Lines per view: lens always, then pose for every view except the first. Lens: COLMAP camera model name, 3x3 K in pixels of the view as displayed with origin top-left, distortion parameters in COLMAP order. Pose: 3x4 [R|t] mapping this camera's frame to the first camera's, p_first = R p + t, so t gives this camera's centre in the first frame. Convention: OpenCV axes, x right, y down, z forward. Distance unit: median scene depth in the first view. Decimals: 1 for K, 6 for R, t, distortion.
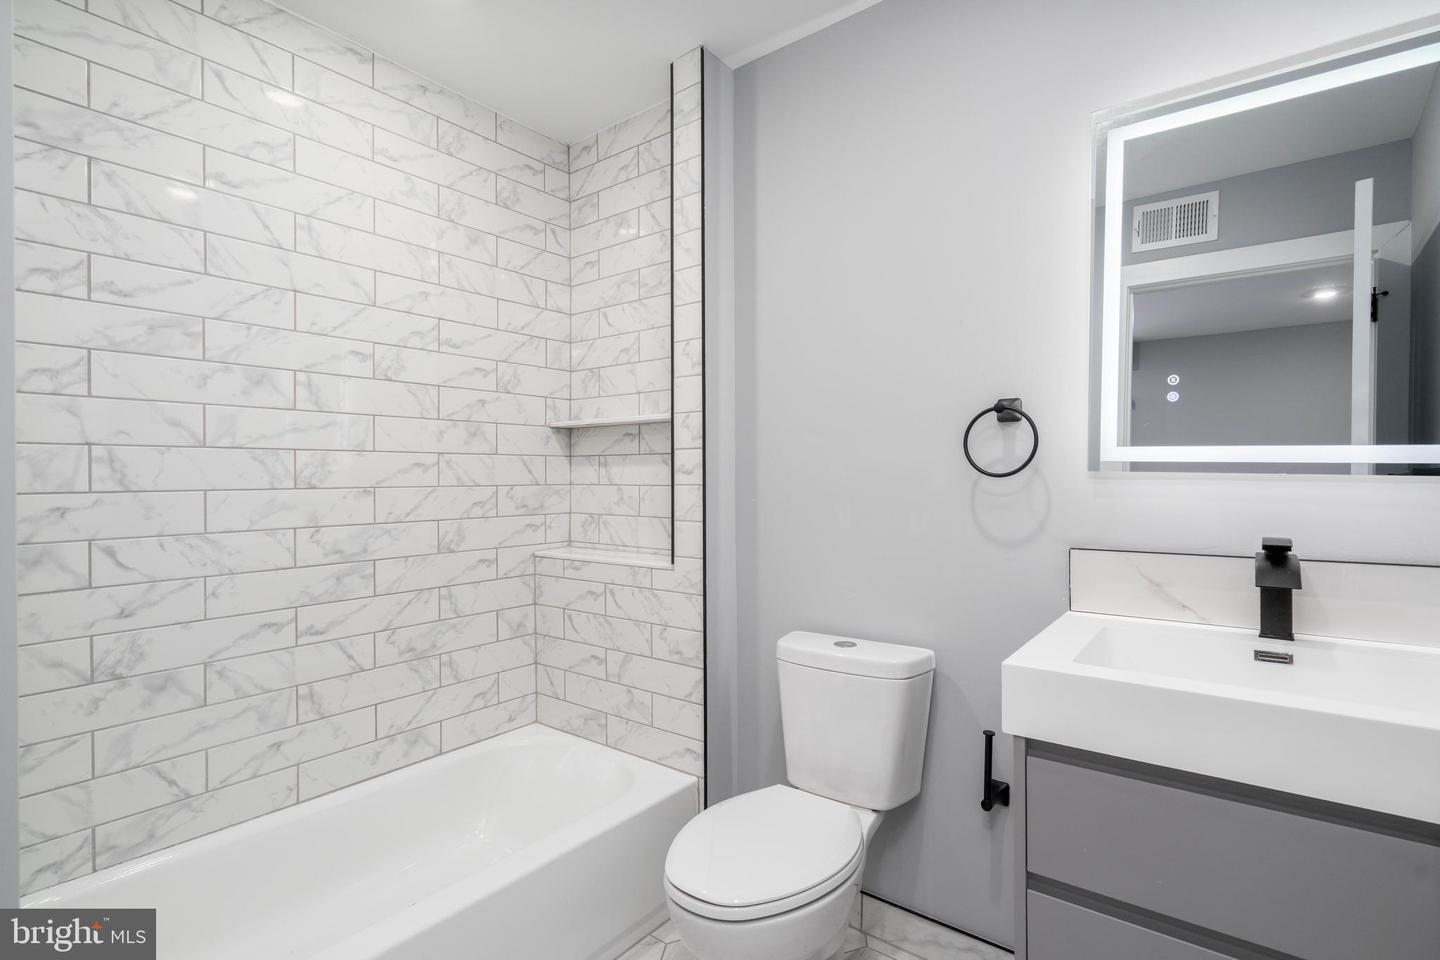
lens RADIAL K [[708.8, 0, 720.2], [0, 708.8, 483.9], [0, 0, 1]] dist [-0.000361, 0.002187]
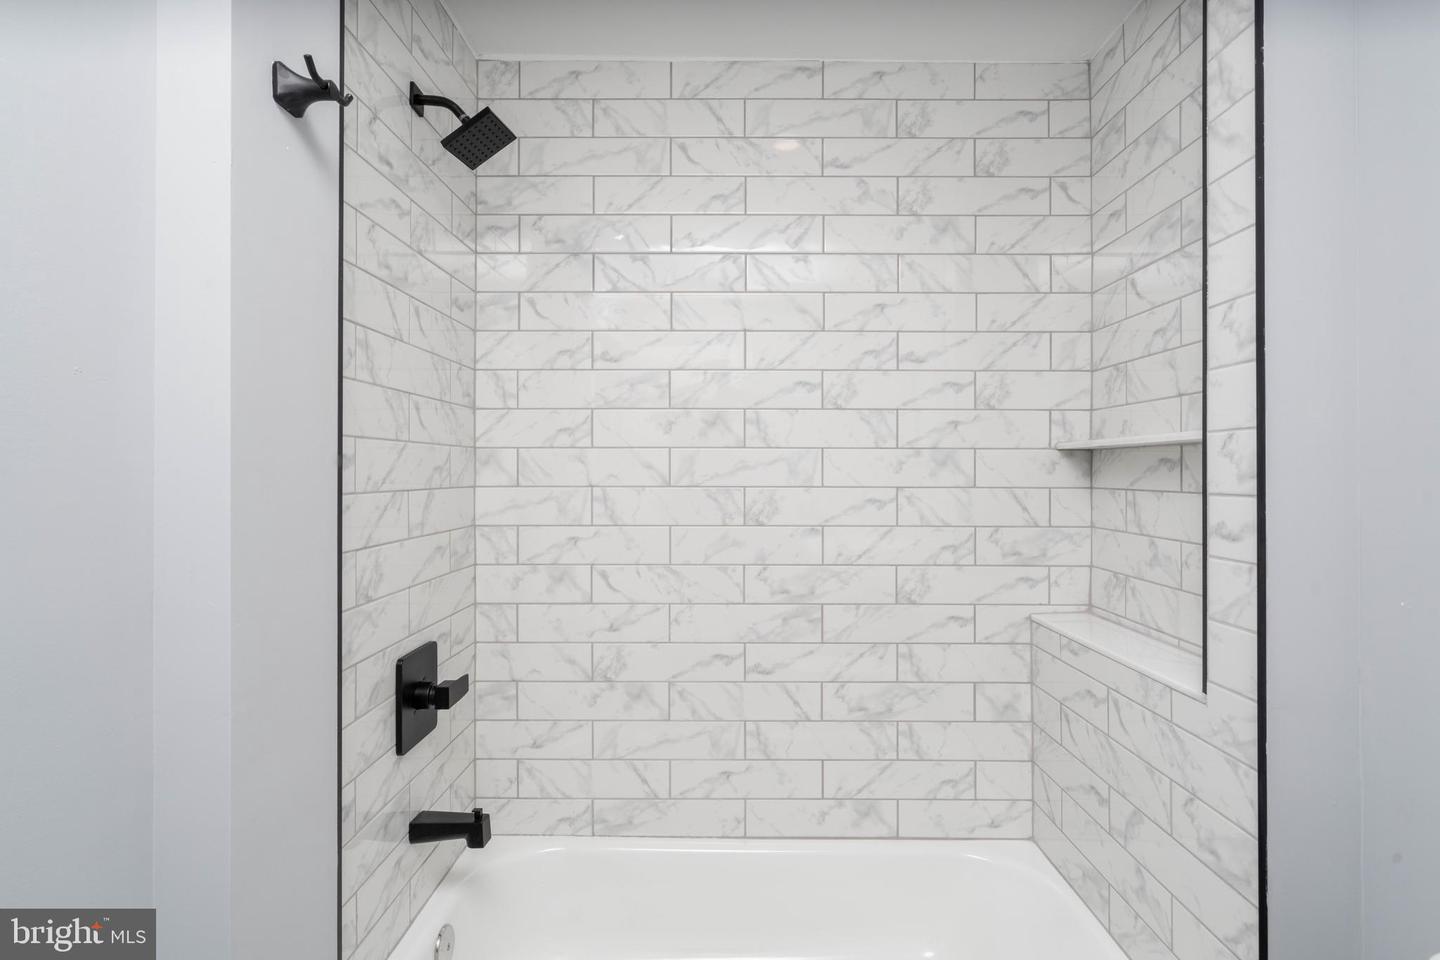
lens RADIAL K [[670.2, 0, 715.3], [0, 670.2, 471.1], [0, 0, 1]] dist [-0.005151, 0.002000]
pose [[0.606099, 0.002211, -0.795386, 0.123857], [-0.012825, 0.999893, -0.006994, -0.058295], [0.795286, 0.014440, 0.606063, 0.352281]]
